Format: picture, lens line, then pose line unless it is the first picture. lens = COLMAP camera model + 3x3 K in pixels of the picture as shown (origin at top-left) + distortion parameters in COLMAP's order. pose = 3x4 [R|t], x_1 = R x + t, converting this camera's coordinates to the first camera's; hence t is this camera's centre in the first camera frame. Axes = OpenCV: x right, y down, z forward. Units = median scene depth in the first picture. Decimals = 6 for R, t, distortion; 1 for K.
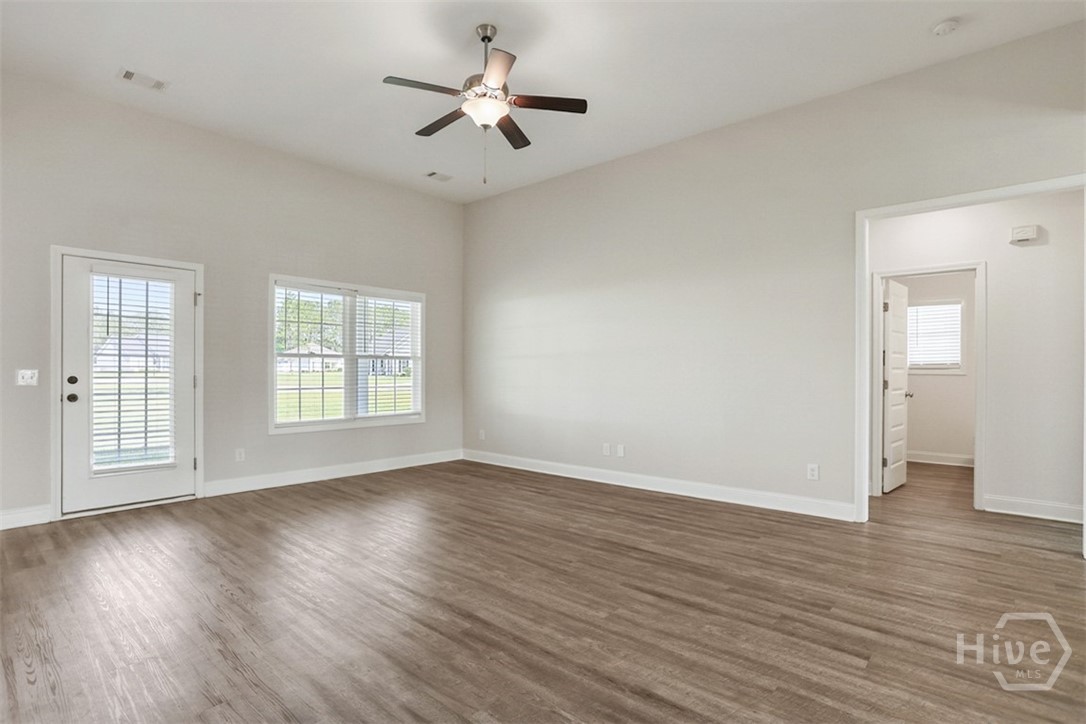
lens RADIAL K [[548.1, 0, 546.0], [0, 548.1, 367.2], [0, 0, 1]] dist [-0.051217, 0.026937]
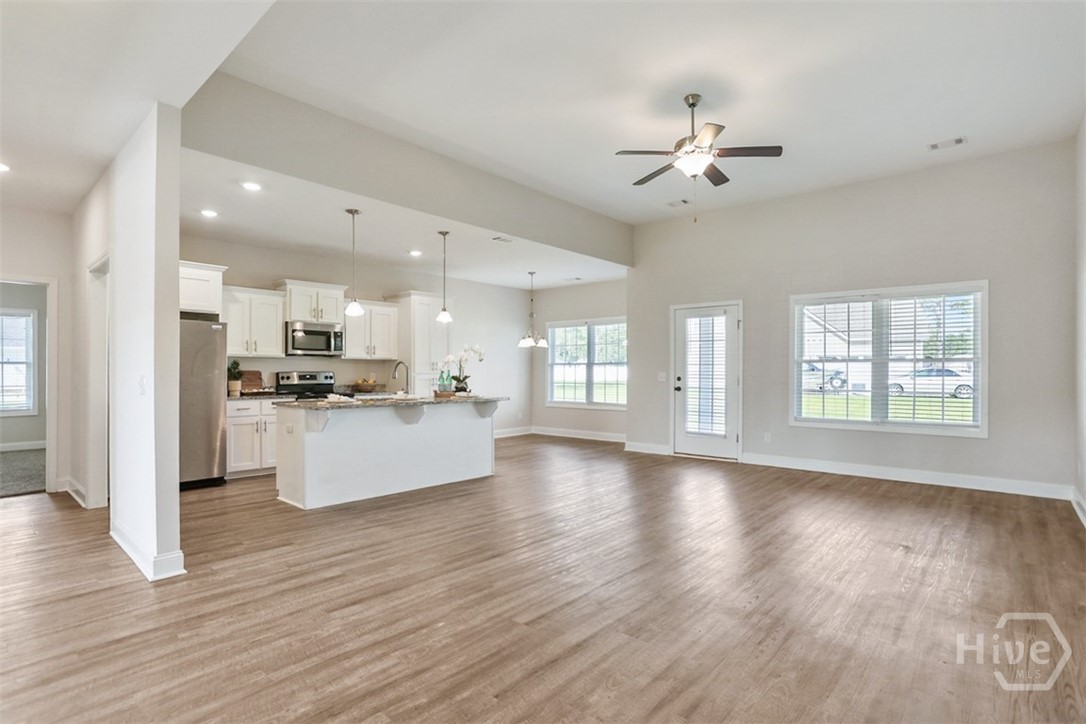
lens RADIAL K [[548.1, 0, 533.8], [0, 548.1, 370.8], [0, 0, 1]] dist [-0.051217, 0.026937]
pose [[-0.030926, -0.004541, -0.999511, 0.926135], [0.003287, 0.999984, -0.004645, 0.003621], [0.999516, -0.003429, -0.030911, 0.554686]]
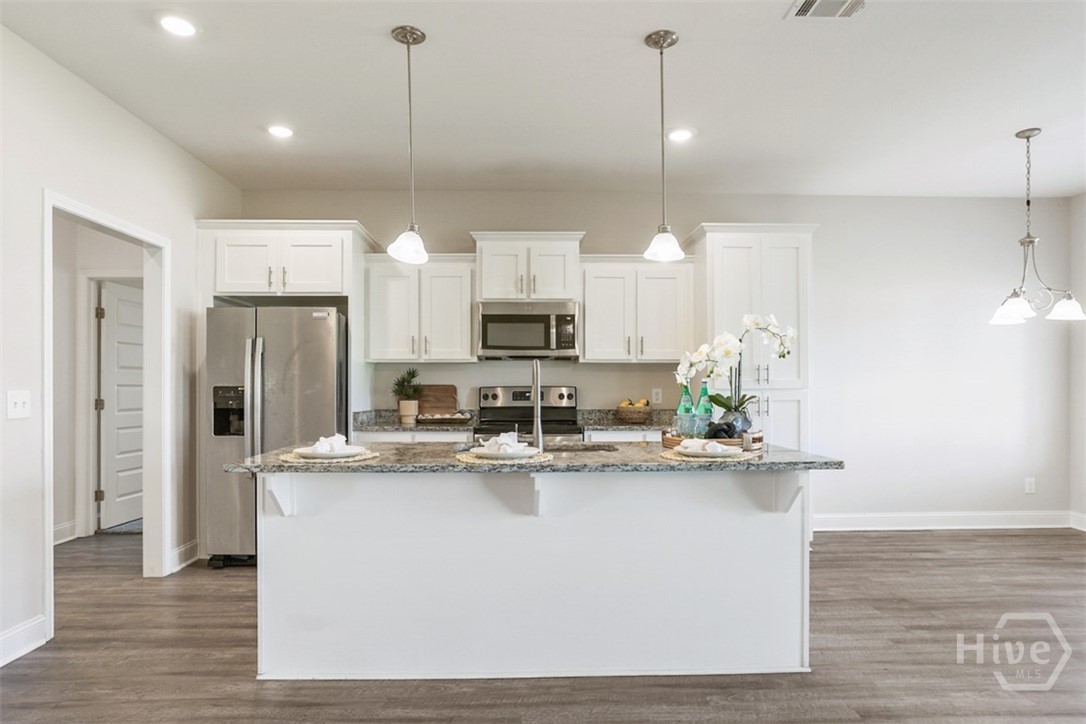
lens RADIAL K [[637.1, 0, 546.4], [0, 637.1, 383.0], [0, 0, 1]] dist [-0.013101, 0.002816]
pose [[-0.733274, -0.006187, -0.679905, 0.042109], [0.000861, 0.999949, -0.010029, 0.002438], [0.679932, -0.007939, -0.733232, 0.683784]]
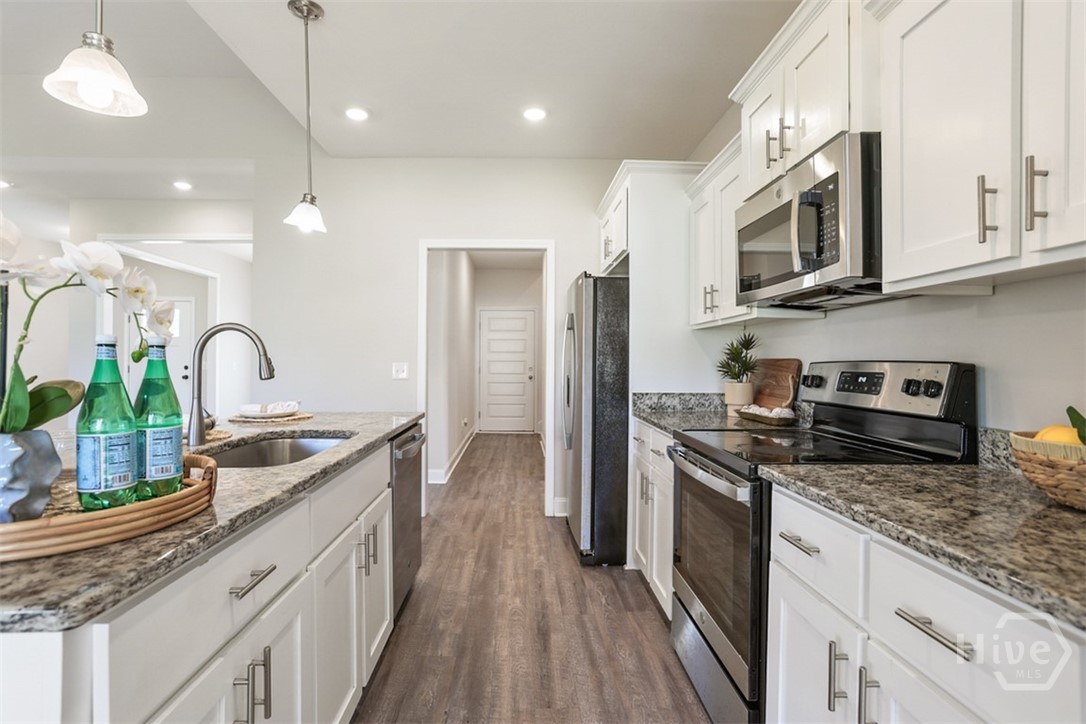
lens RADIAL K [[548.1, 0, 529.6], [0, 548.1, 343.2], [0, 0, 1]] dist [-0.051217, 0.026937]
pose [[-0.669472, 0.020771, 0.742547, -0.869665], [-0.008235, 0.999340, -0.035378, 0.000121], [-0.742792, -0.029800, -0.668859, 0.298163]]
